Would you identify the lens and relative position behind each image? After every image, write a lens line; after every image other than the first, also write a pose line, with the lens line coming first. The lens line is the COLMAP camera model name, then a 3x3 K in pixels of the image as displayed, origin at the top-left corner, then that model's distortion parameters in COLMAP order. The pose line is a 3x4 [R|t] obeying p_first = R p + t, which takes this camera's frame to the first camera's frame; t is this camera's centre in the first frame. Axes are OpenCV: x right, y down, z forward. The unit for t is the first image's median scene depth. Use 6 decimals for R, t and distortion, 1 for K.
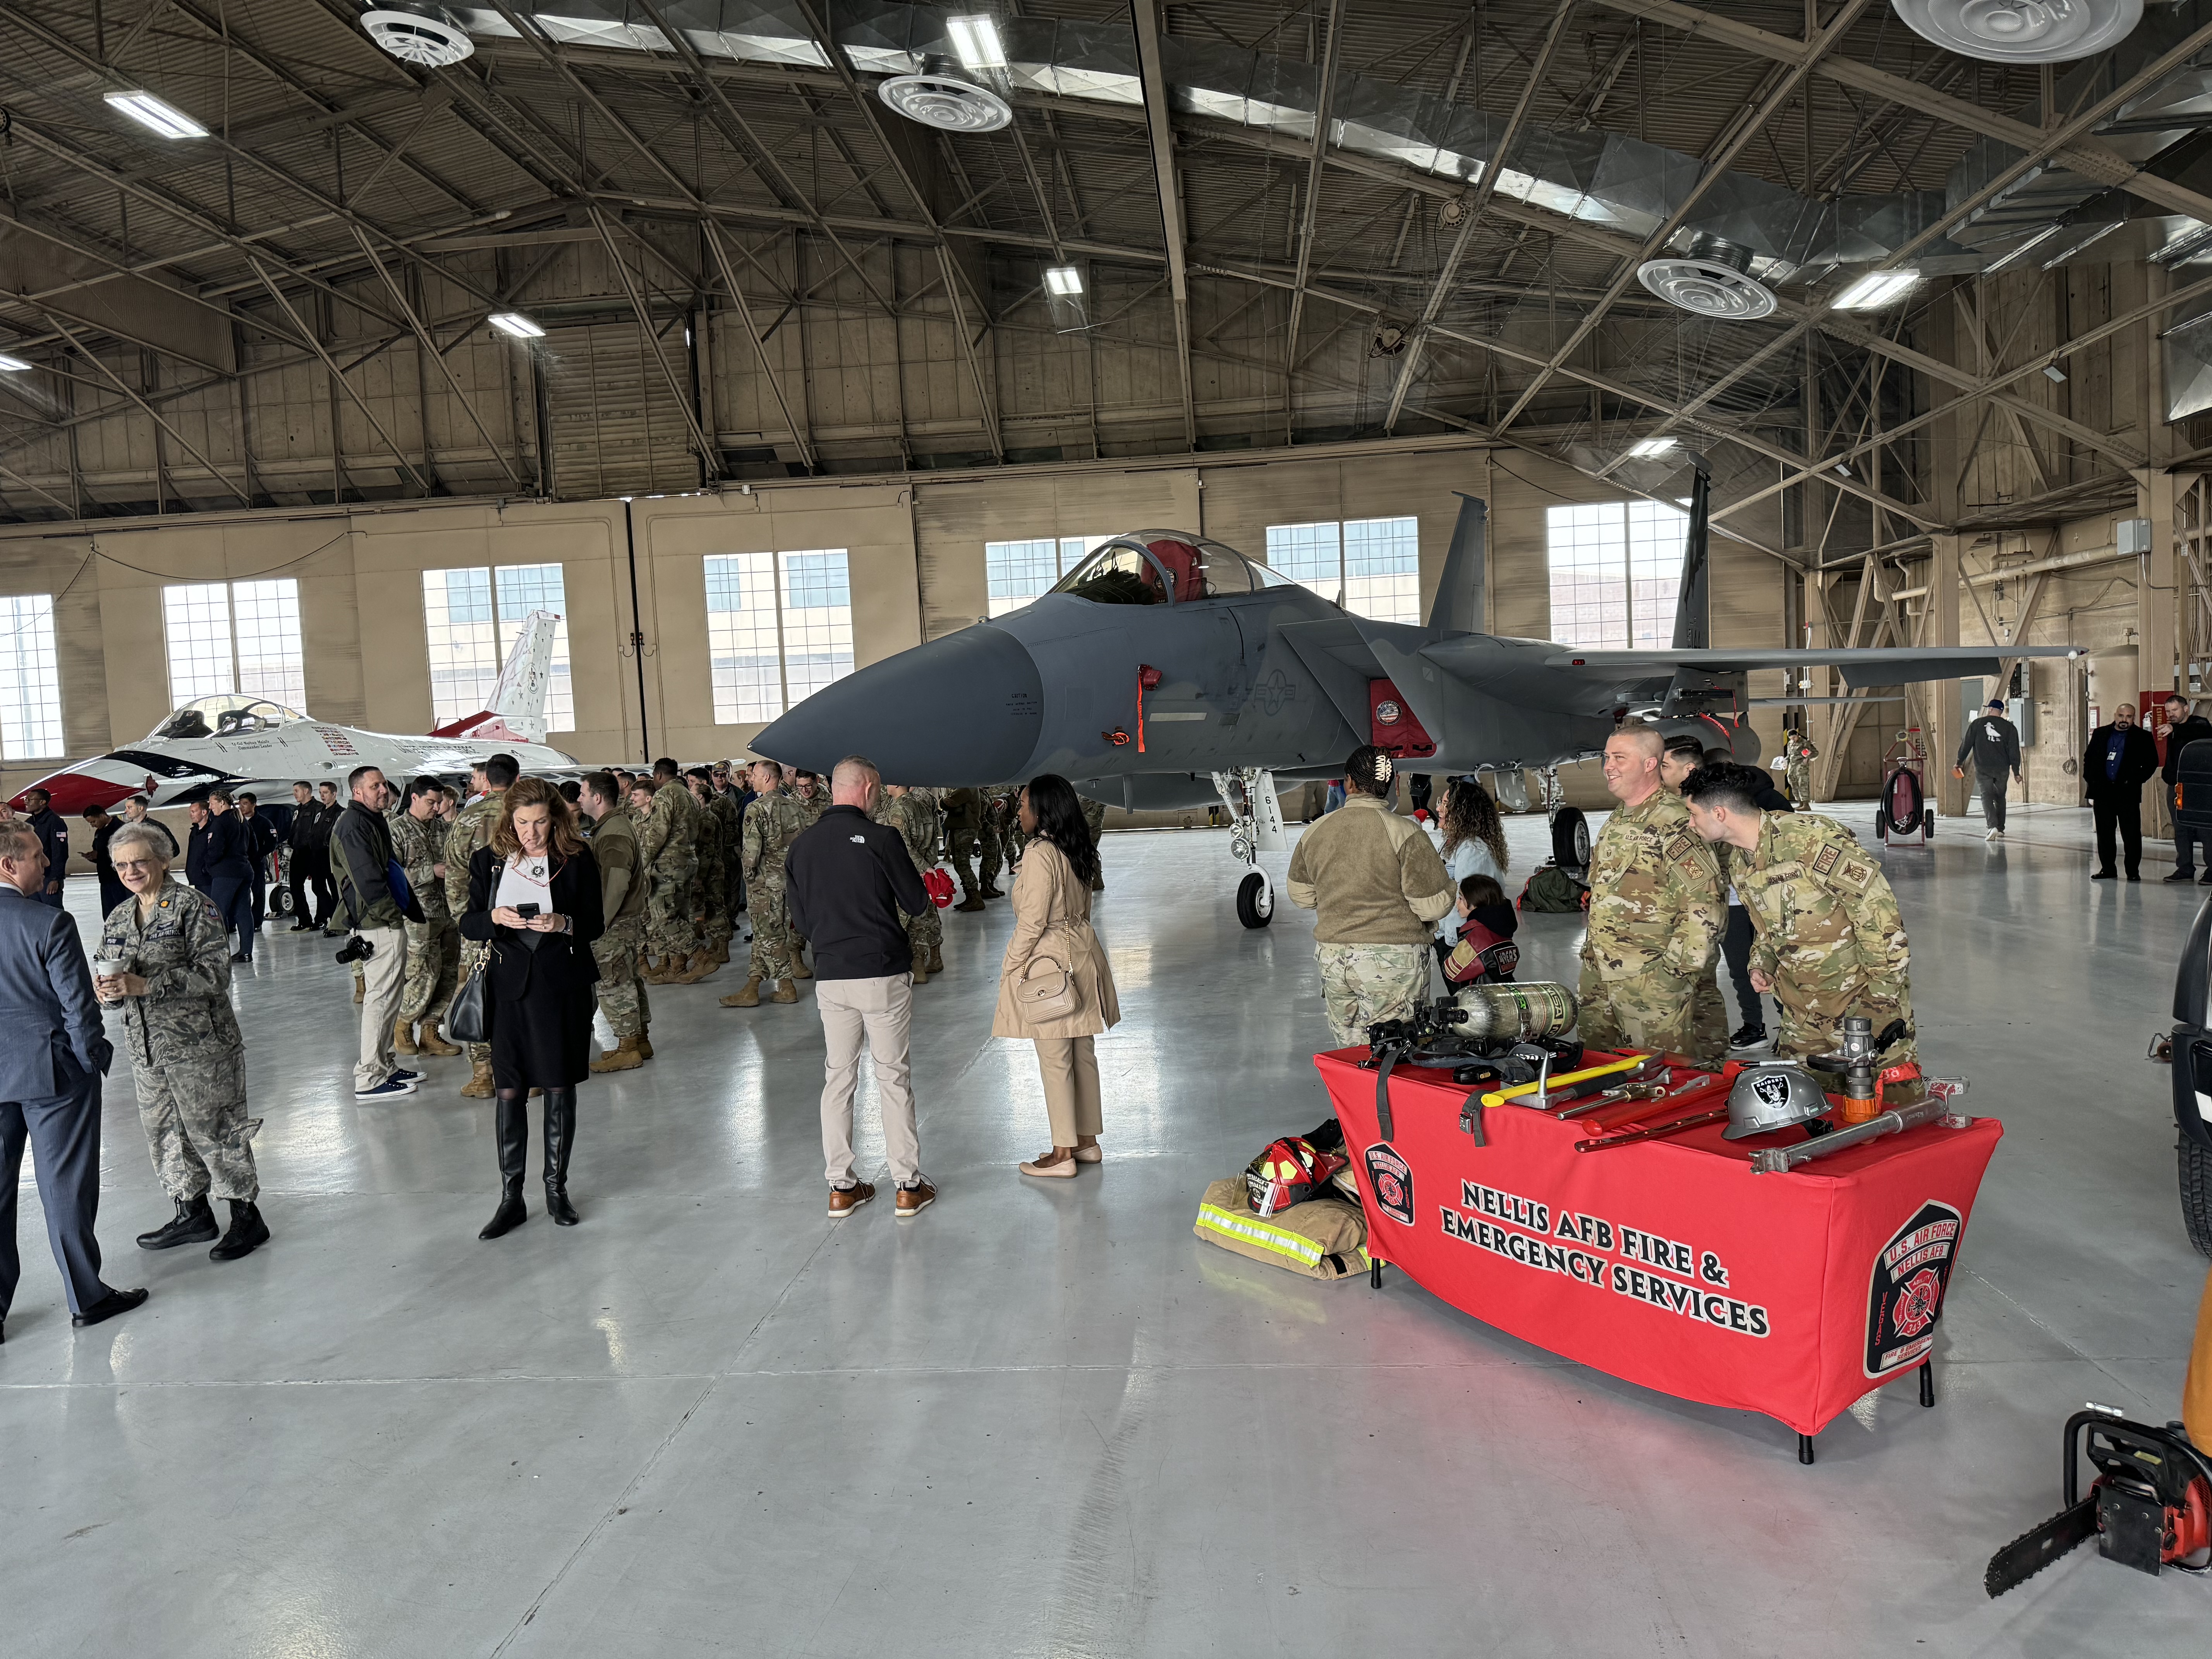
lens RADIAL K [[1651.8, 0, 1106.0], [0, 1651.8, 829.5], [0, 0, 1]] dist [0.152085, -0.266856]
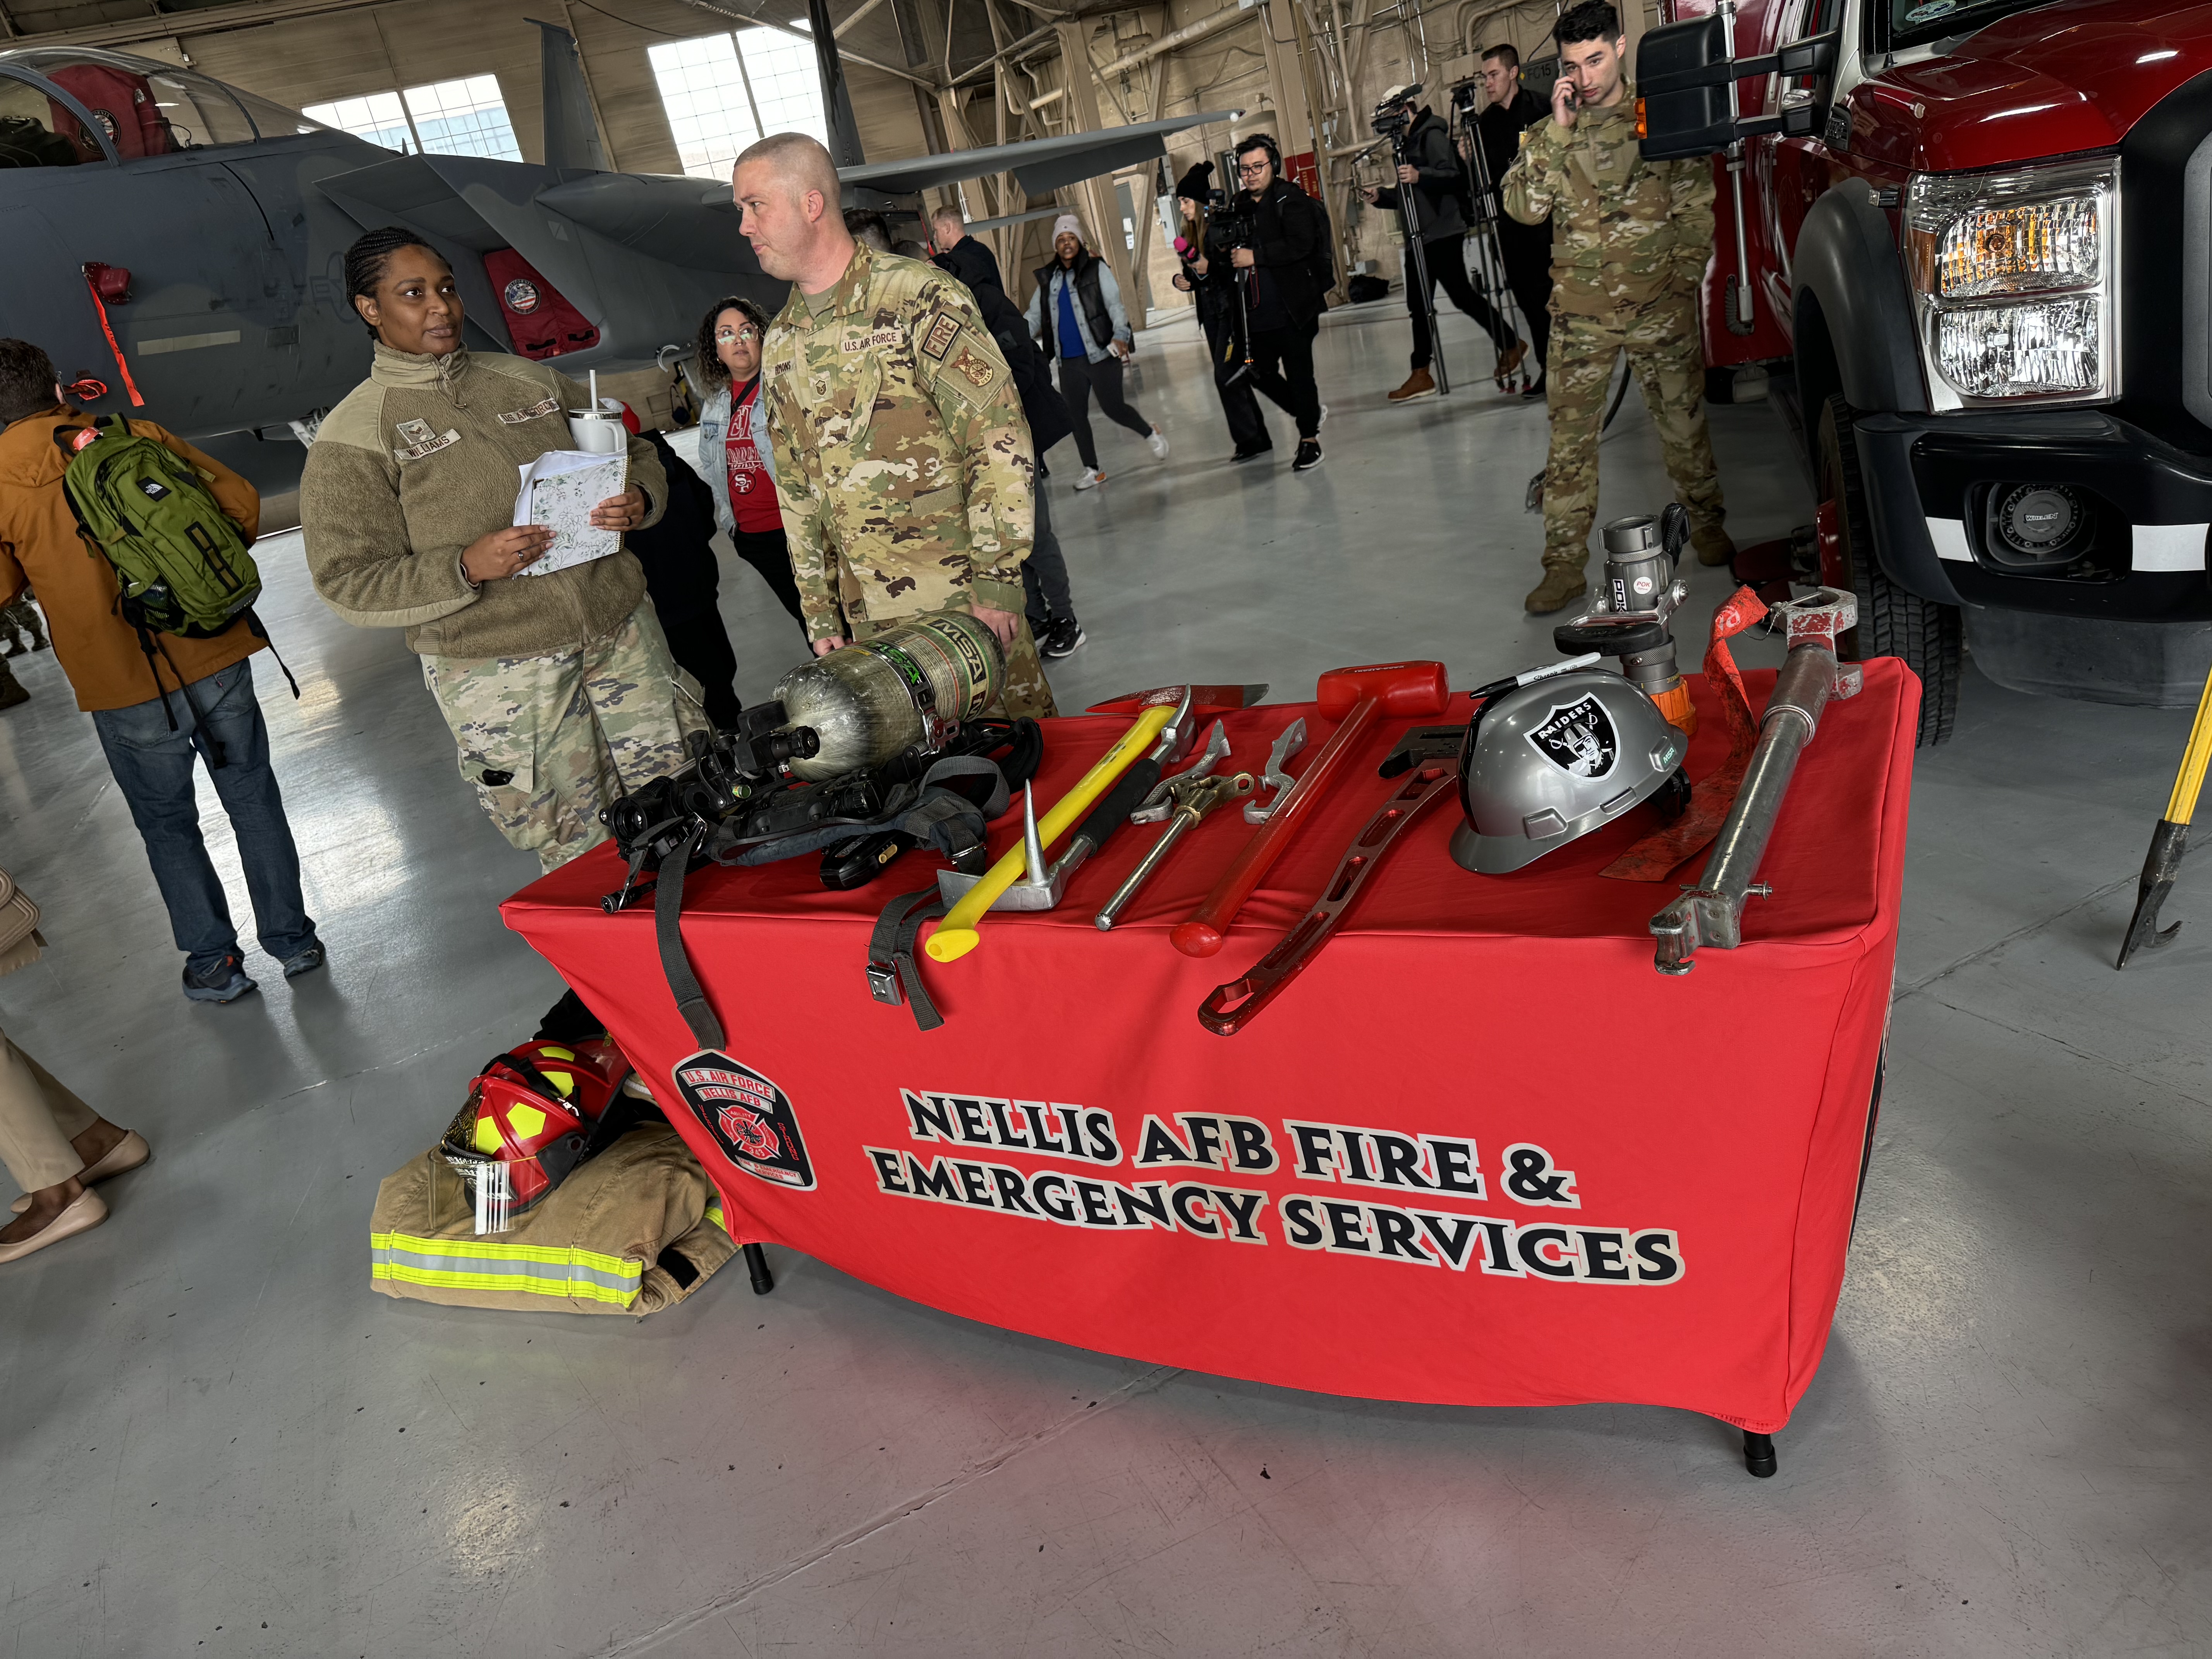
lens RADIAL K [[1651.8, 0, 1106.0], [0, 1651.8, 829.5], [0, 0, 1]] dist [0.152085, -0.266856]
pose [[0.870689, -0.304557, 0.386195, 0.104758], [0.212757, 0.941171, 0.262548, 0.034907], [-0.443436, -0.146432, 0.884264, 0.564030]]
